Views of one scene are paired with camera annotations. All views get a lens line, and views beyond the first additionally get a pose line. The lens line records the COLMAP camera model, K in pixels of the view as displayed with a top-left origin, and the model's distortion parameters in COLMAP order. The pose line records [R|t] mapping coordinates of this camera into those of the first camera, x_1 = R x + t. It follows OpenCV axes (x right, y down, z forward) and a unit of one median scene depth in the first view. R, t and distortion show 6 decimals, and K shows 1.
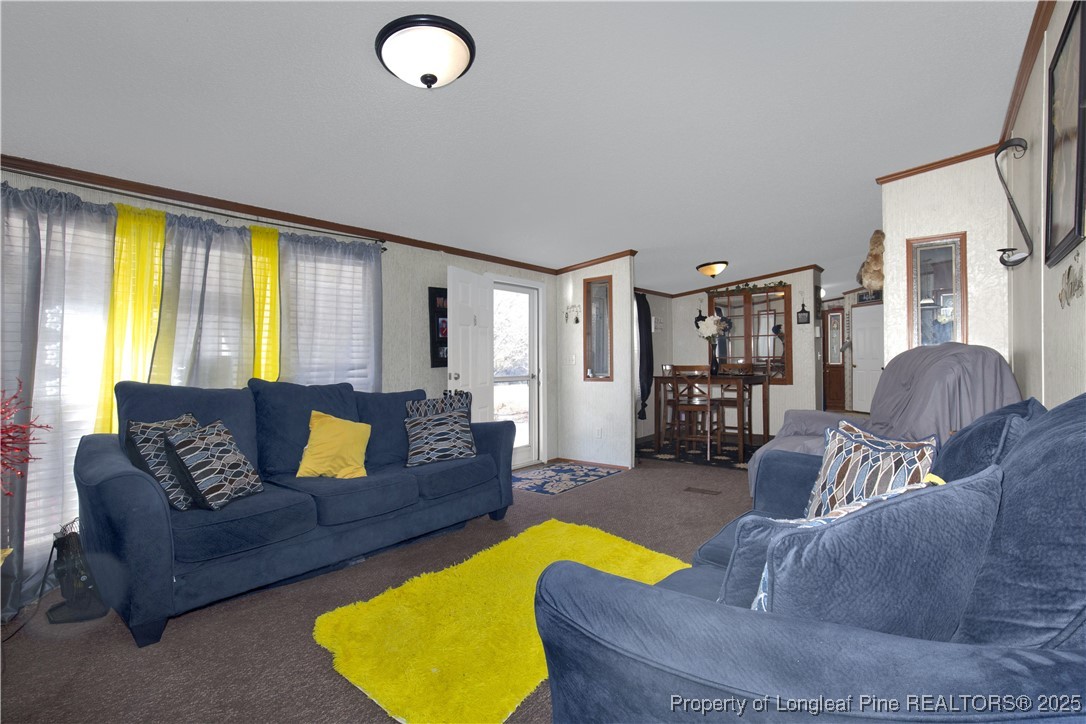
lens RADIAL K [[522.9, 0, 542.1], [0, 522.9, 368.2], [0, 0, 1]] dist [-0.017495, 0.000611]
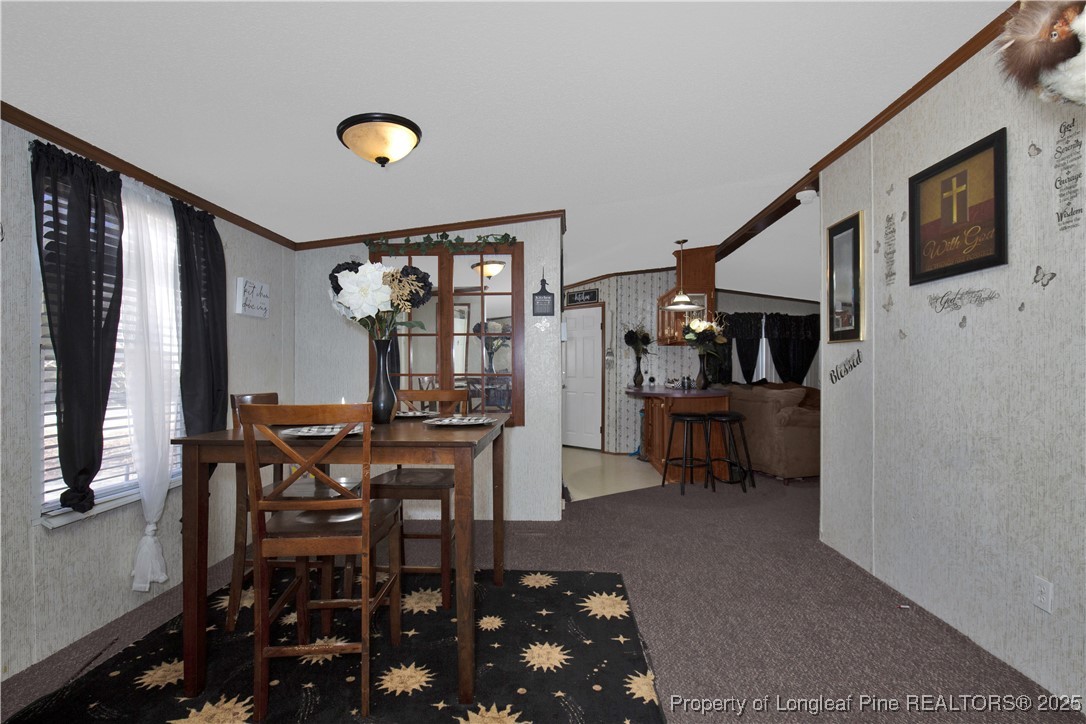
lens RADIAL K [[549.8, 0, 540.6], [0, 549.8, 367.1], [0, 0, 1]] dist [0.037892, 0.000314]
pose [[0.821372, 0.017340, 0.570129, 0.168733], [0.000374, 0.999521, -0.030939, -0.013008], [-0.570392, 0.025625, 0.820972, 0.523990]]
